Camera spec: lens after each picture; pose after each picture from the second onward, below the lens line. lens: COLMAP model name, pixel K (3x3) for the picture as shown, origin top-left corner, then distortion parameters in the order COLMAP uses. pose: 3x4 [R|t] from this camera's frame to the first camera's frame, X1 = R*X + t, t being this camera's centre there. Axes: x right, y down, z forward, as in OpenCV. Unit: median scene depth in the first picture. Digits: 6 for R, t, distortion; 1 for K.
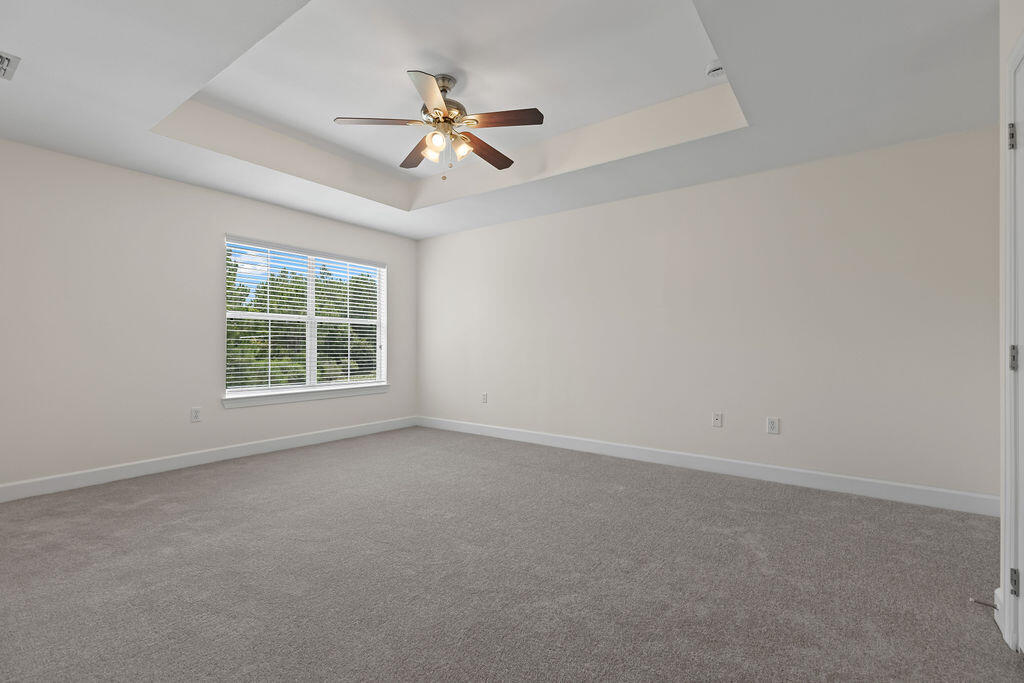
lens RADIAL K [[457.7, 0, 512.0], [0, 457.7, 341.5], [0, 0, 1]] dist [0.003110, -0.000259]
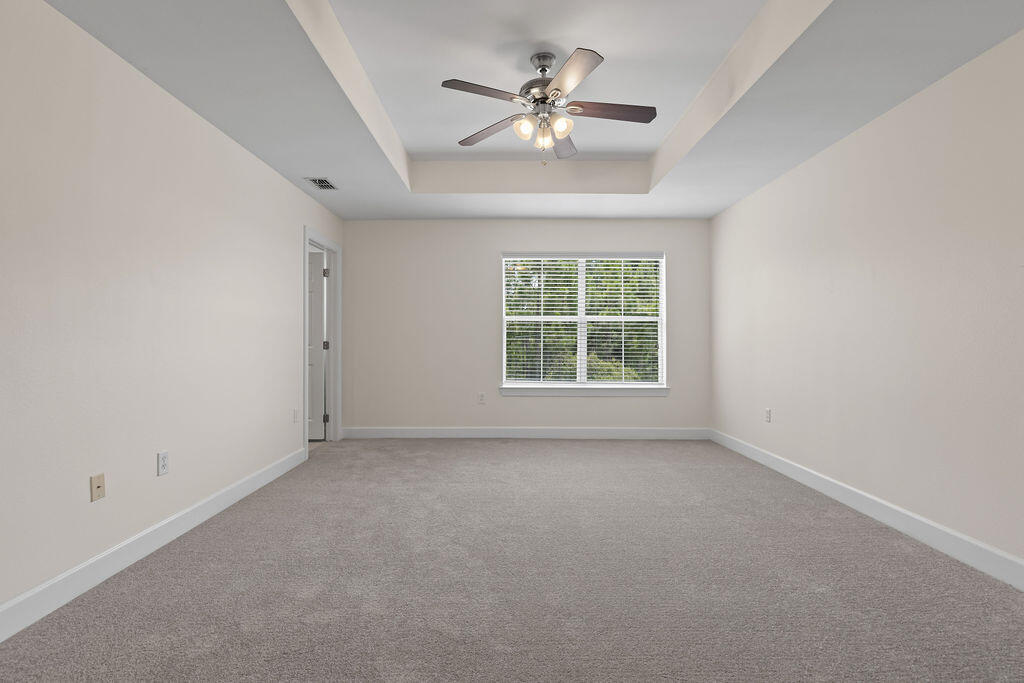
lens RADIAL K [[481.4, 0, 508.3], [0, 481.4, 332.0], [0, 0, 1]] dist [-0.001482, -0.000363]
pose [[0.591626, -0.021839, -0.805916, 0.350108], [0.004636, 0.999709, -0.023688, 0.006375], [0.806199, 0.010278, 0.591555, 0.217416]]
